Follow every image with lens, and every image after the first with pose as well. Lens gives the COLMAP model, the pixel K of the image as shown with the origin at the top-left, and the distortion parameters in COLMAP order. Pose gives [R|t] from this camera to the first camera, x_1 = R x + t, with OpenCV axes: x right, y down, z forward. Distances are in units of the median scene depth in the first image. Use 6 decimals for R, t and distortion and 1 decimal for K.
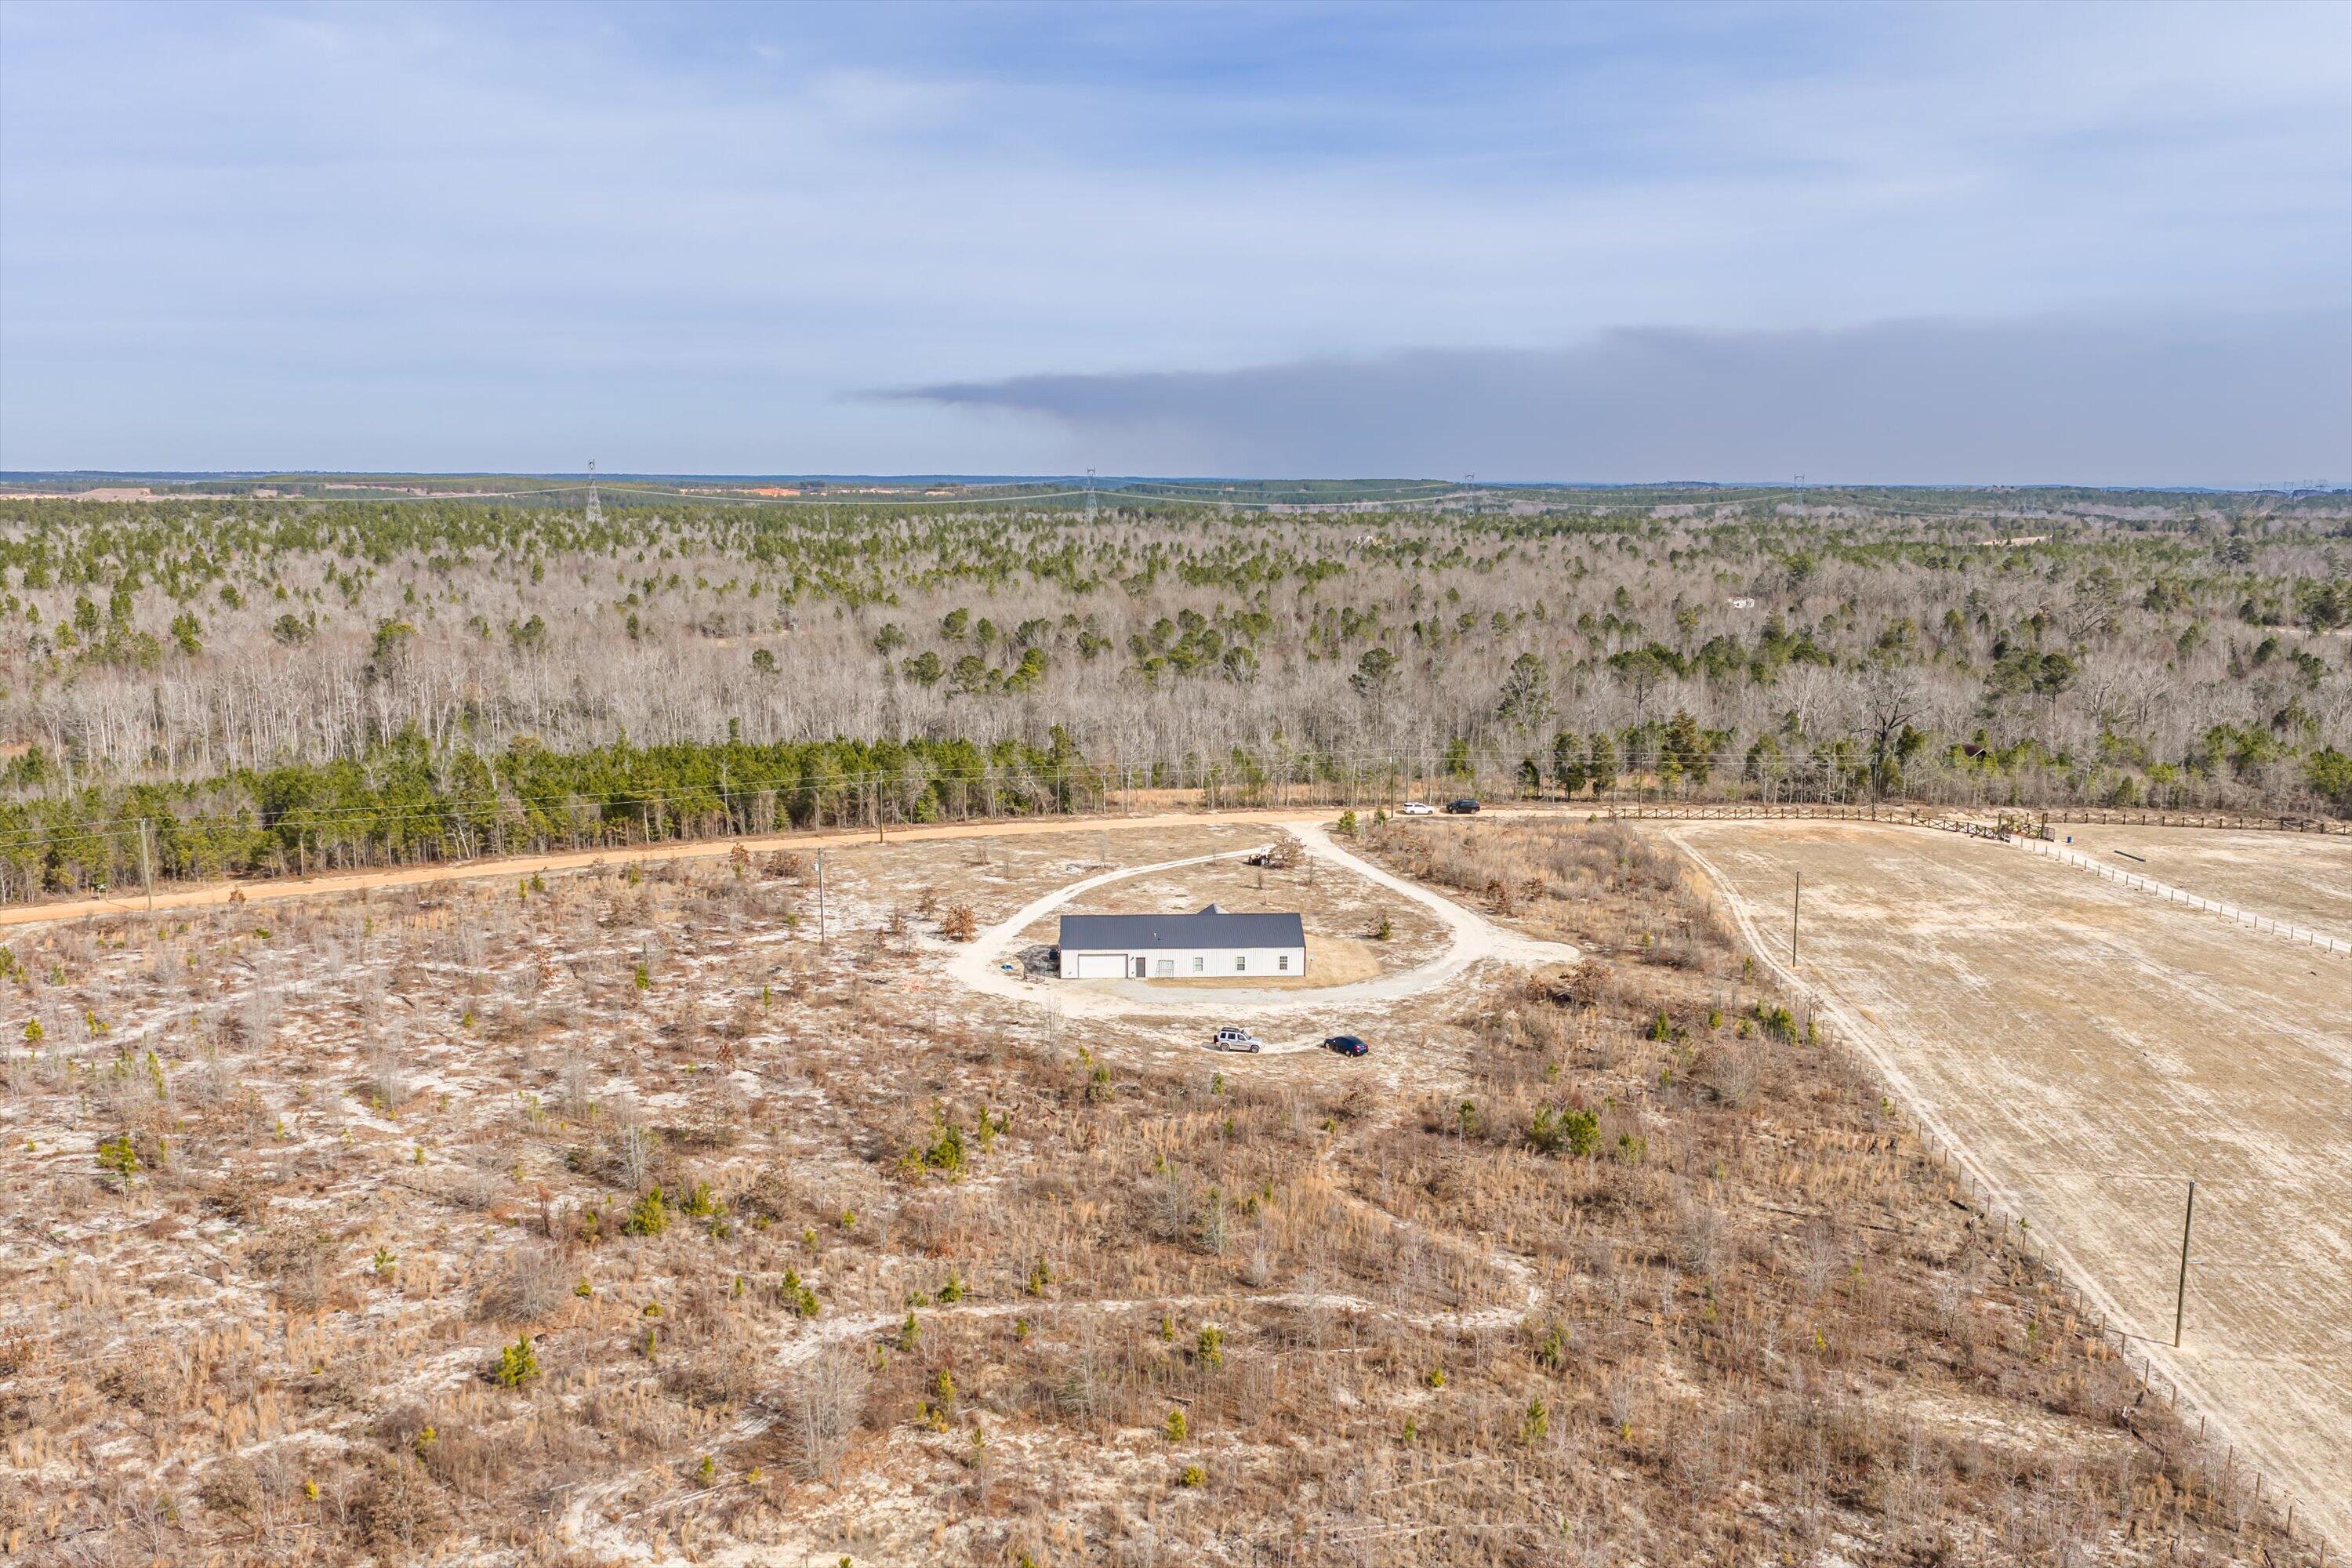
lens RADIAL K [[1952.9, 0, 1173.7], [0, 1952.9, 783.6], [0, 0, 1]] dist [0.022282, -0.041919]
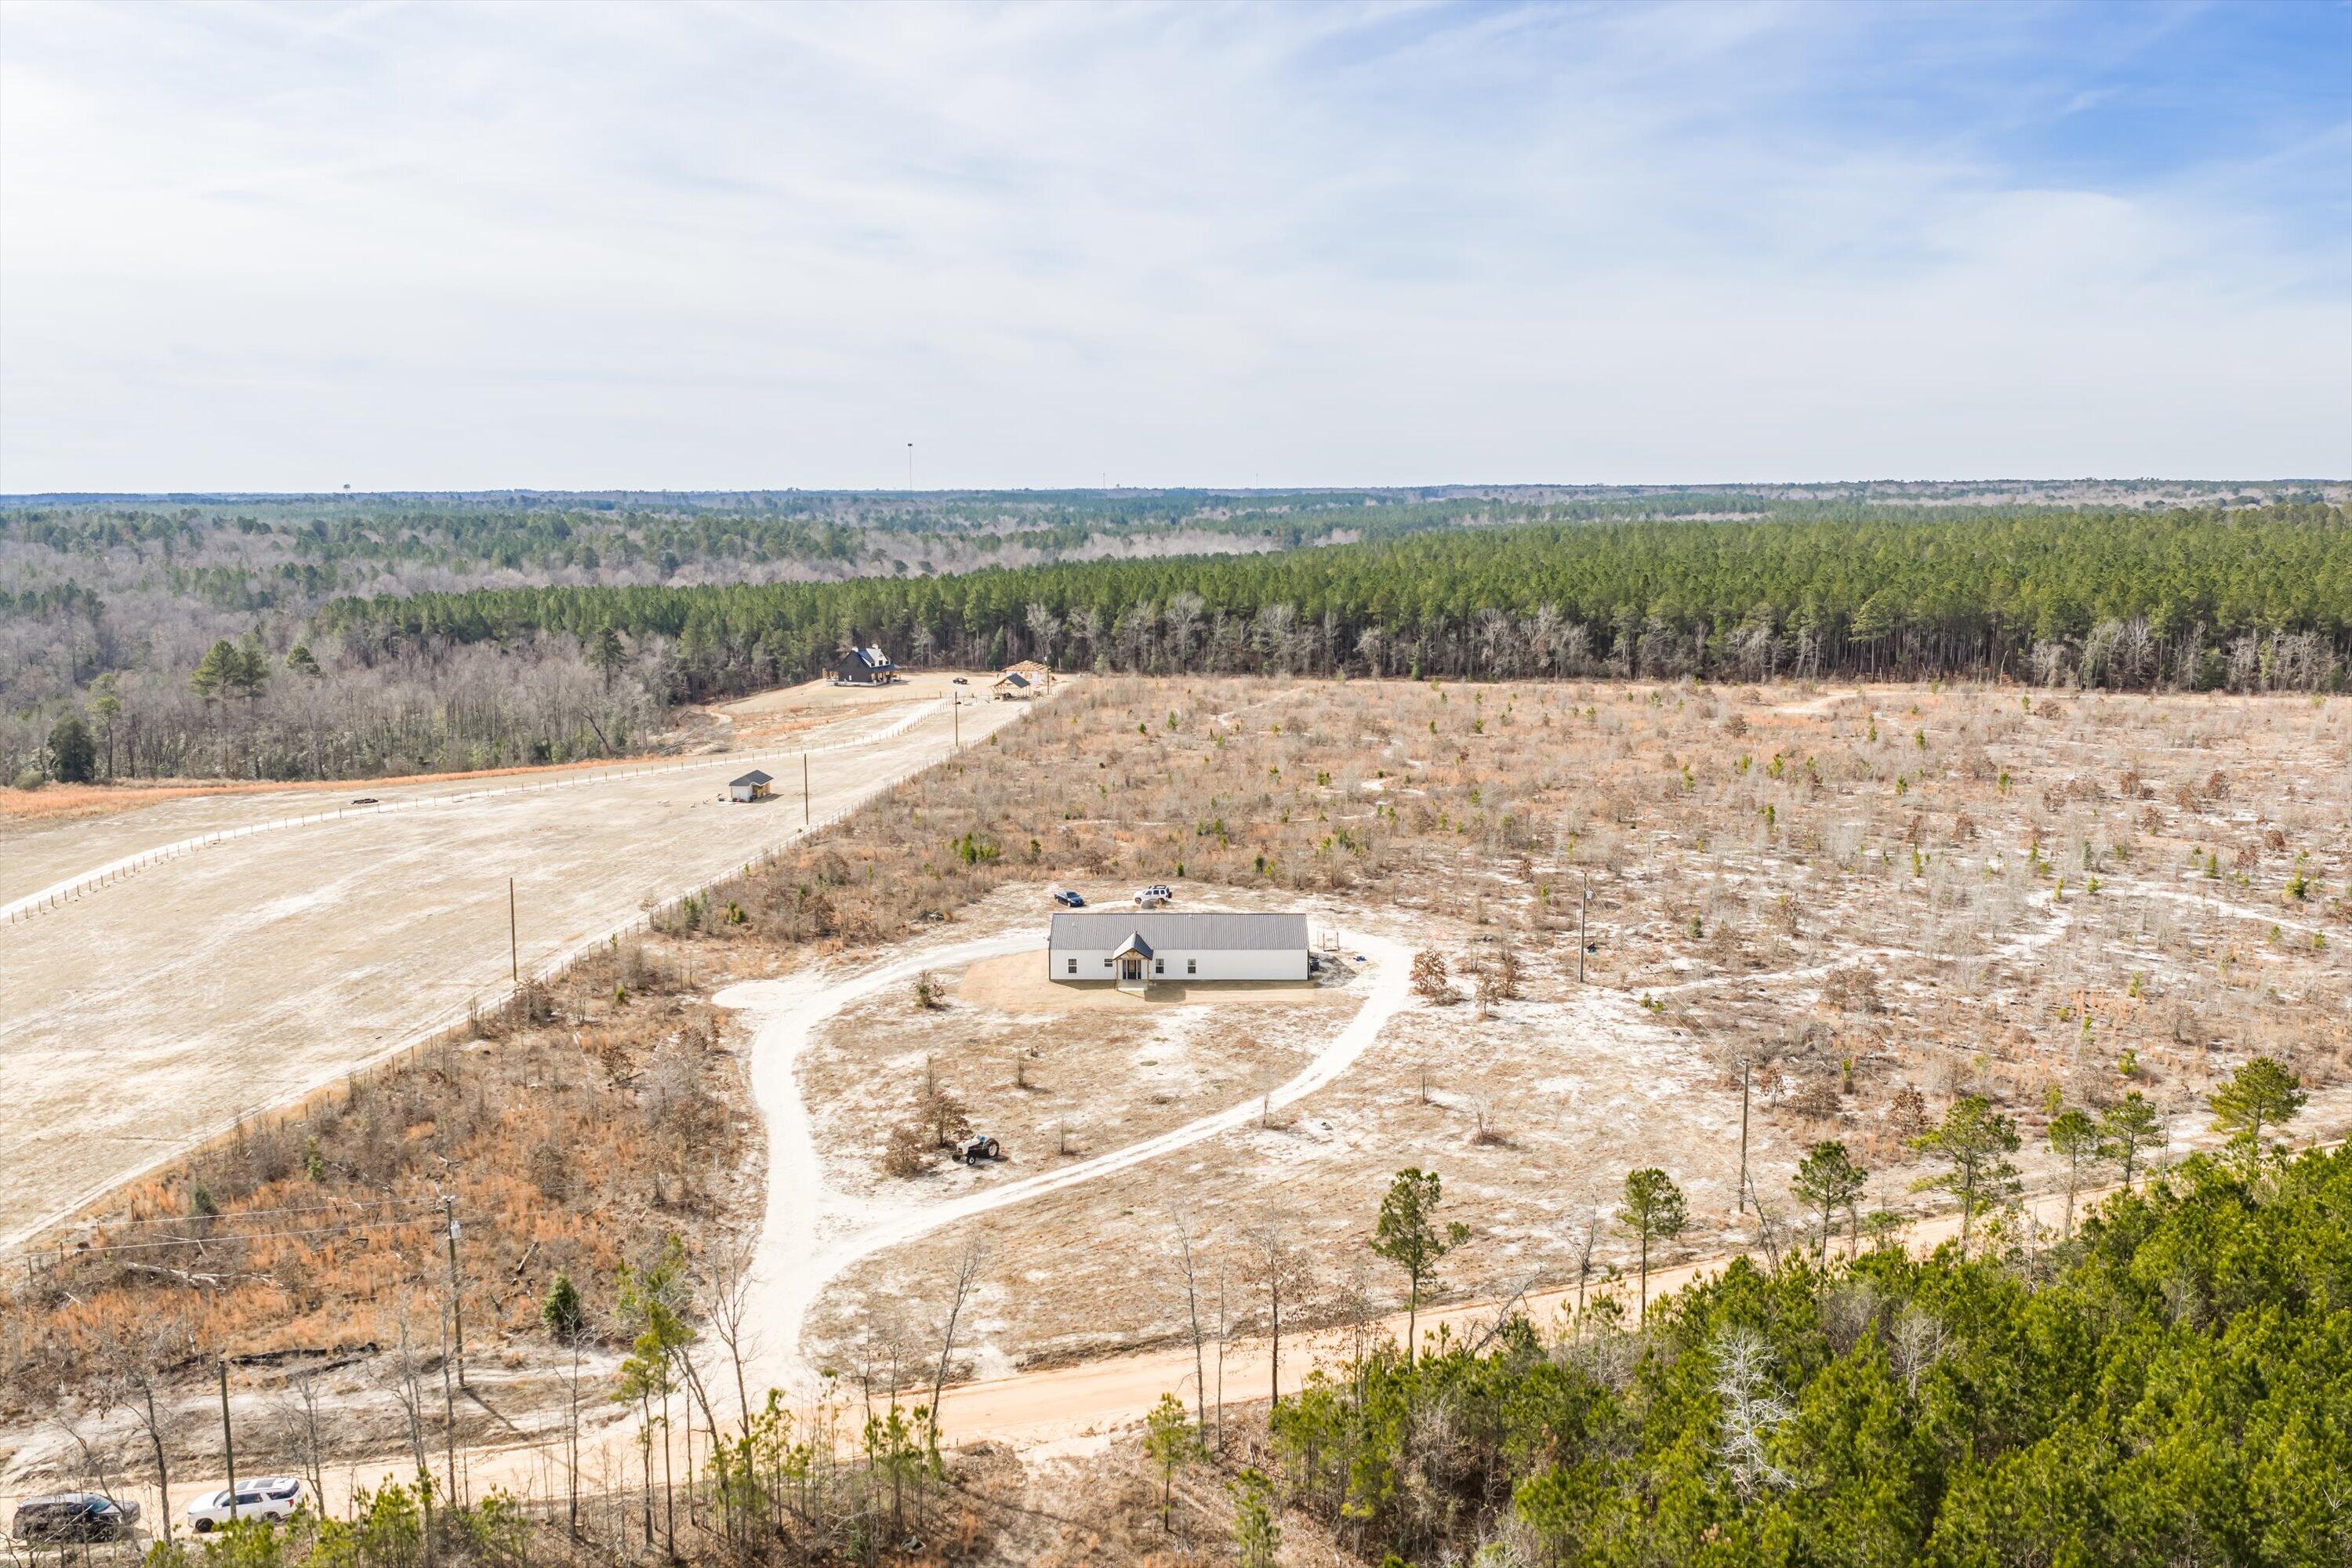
lens RADIAL K [[1952.9, 0, 1176.8], [0, 1952.9, 790.9], [0, 0, 1]] dist [0.022282, -0.041919]
pose [[-0.997522, -0.010529, 0.069564, -0.044247], [0.011360, 0.951663, 0.306934, -0.204422], [-0.069433, 0.306964, -0.949185, 1.370419]]
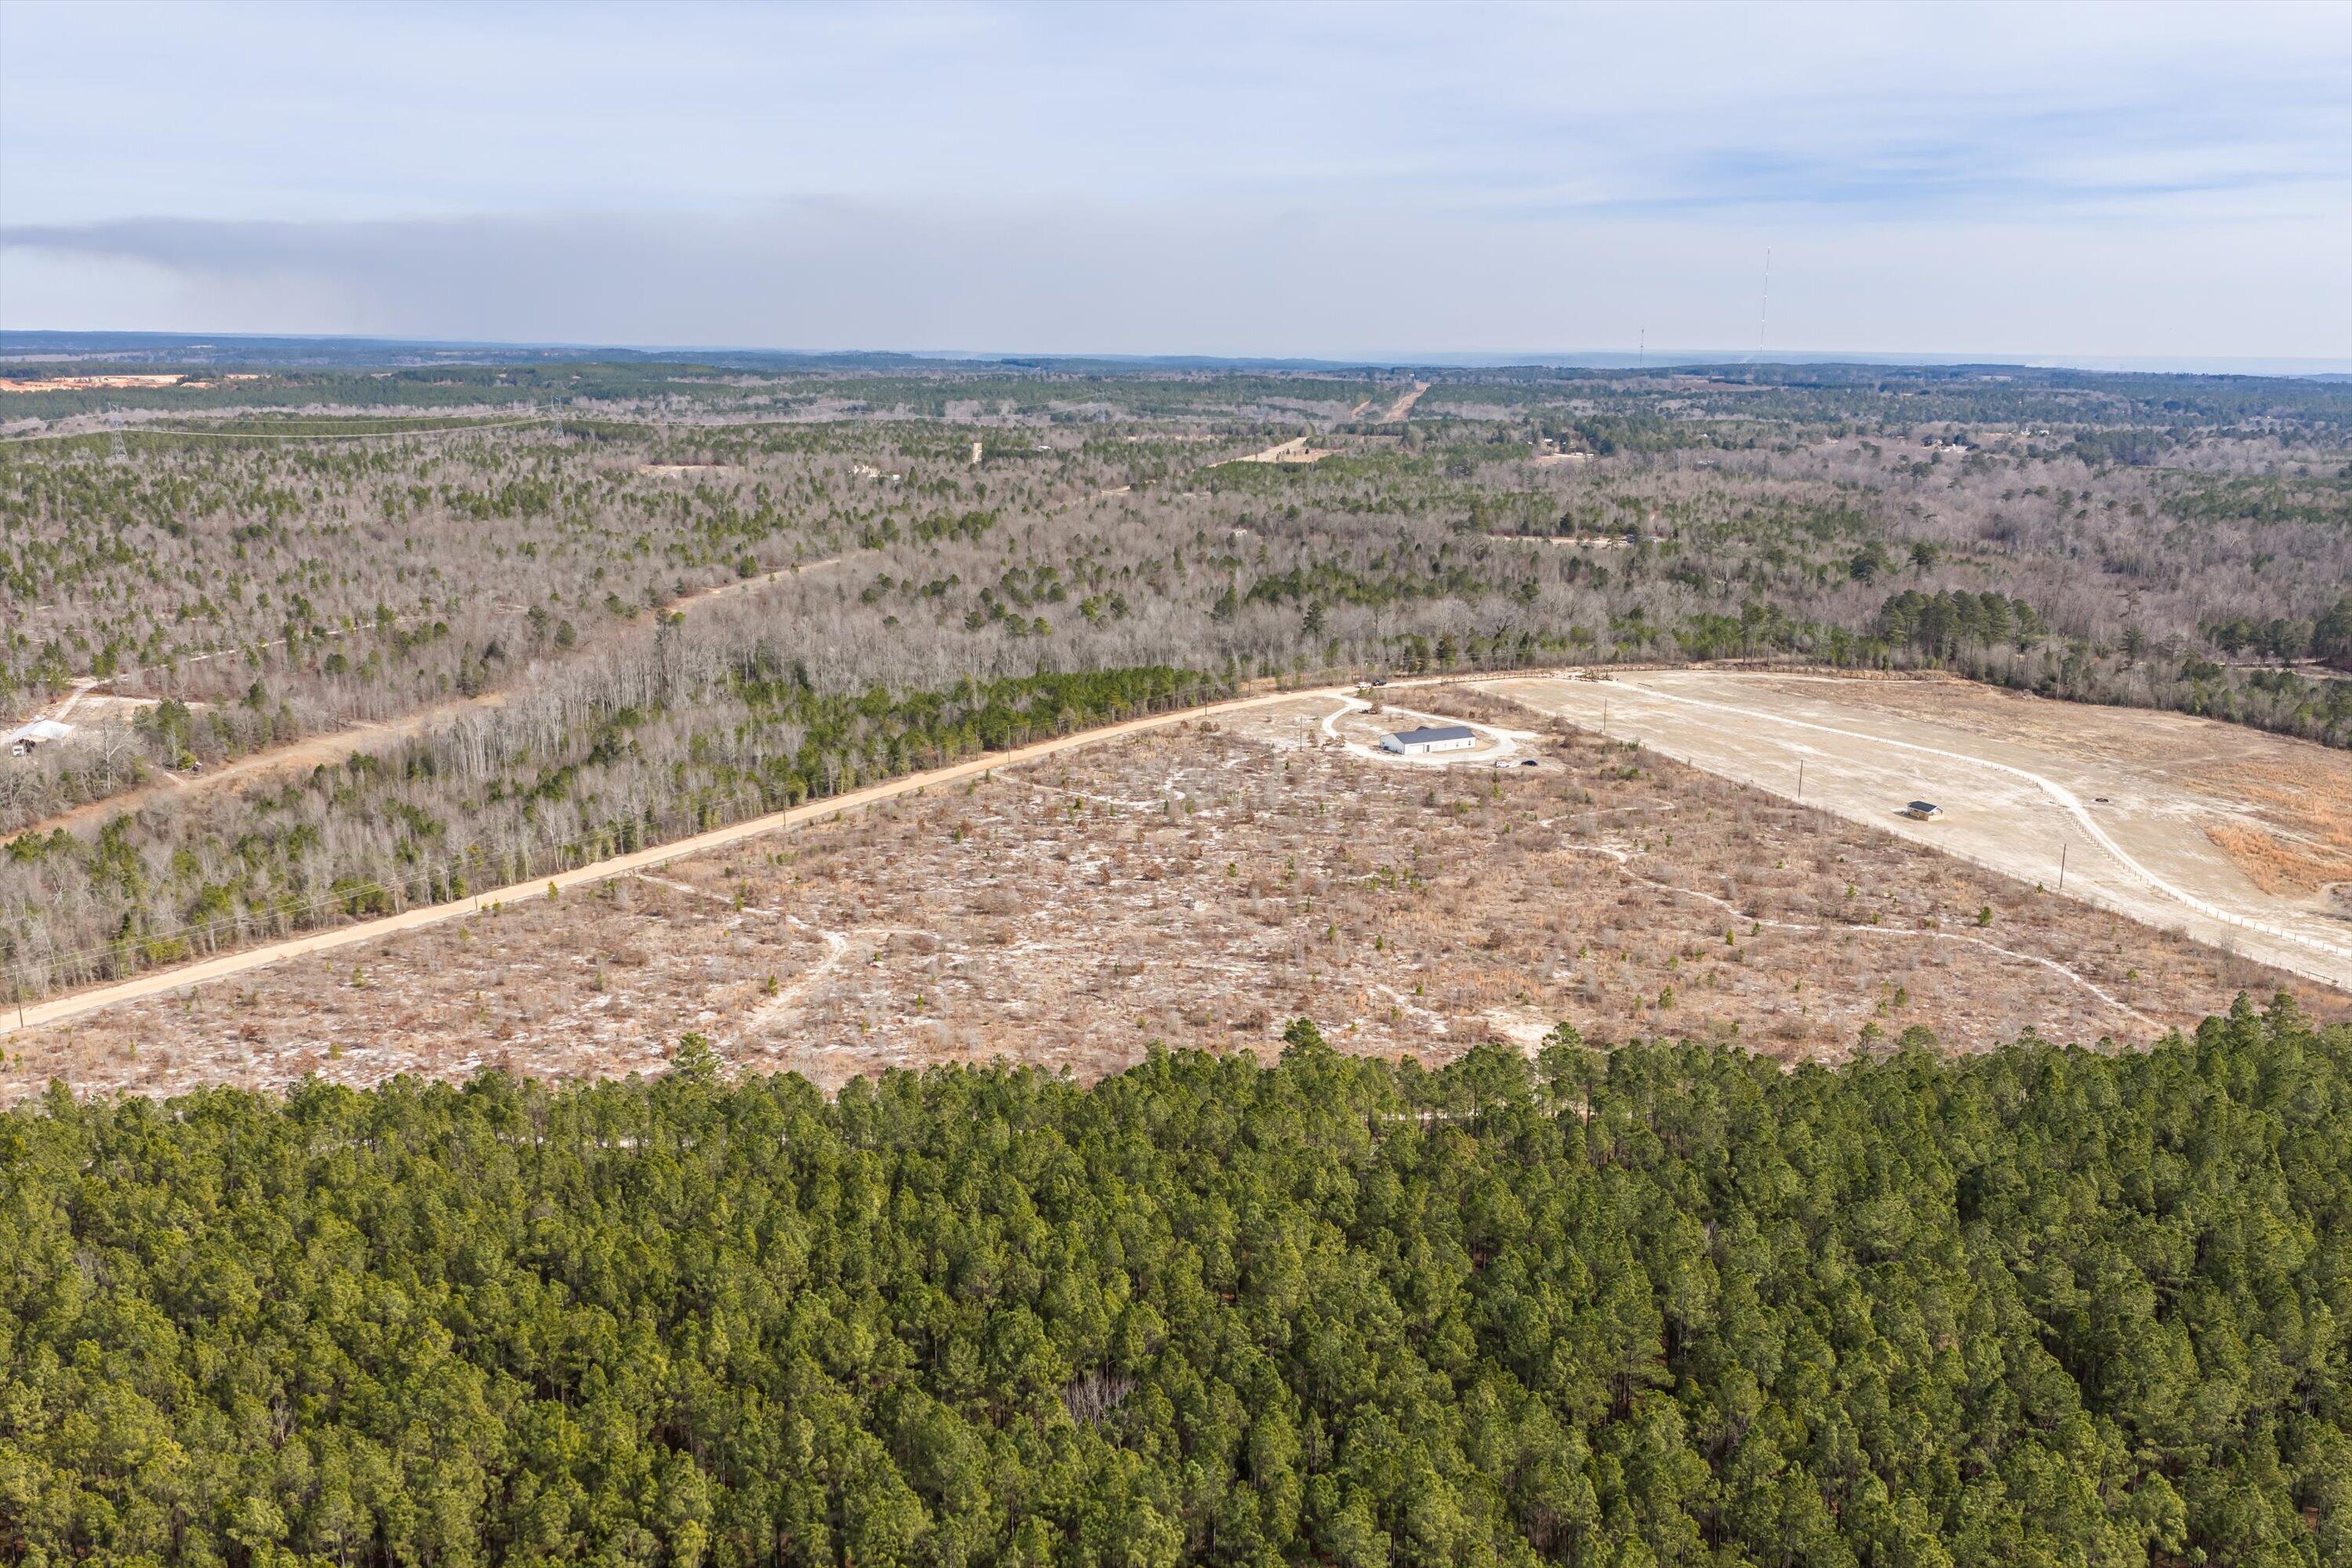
lens RADIAL K [[1952.9, 0, 1164.9], [0, 1952.9, 786.0], [0, 0, 1]] dist [0.022282, -0.041919]
pose [[0.913304, -0.087451, 0.397778, -1.063967], [0.057964, 0.994643, 0.085586, -0.082854], [-0.403132, -0.055109, 0.913481, -1.023637]]
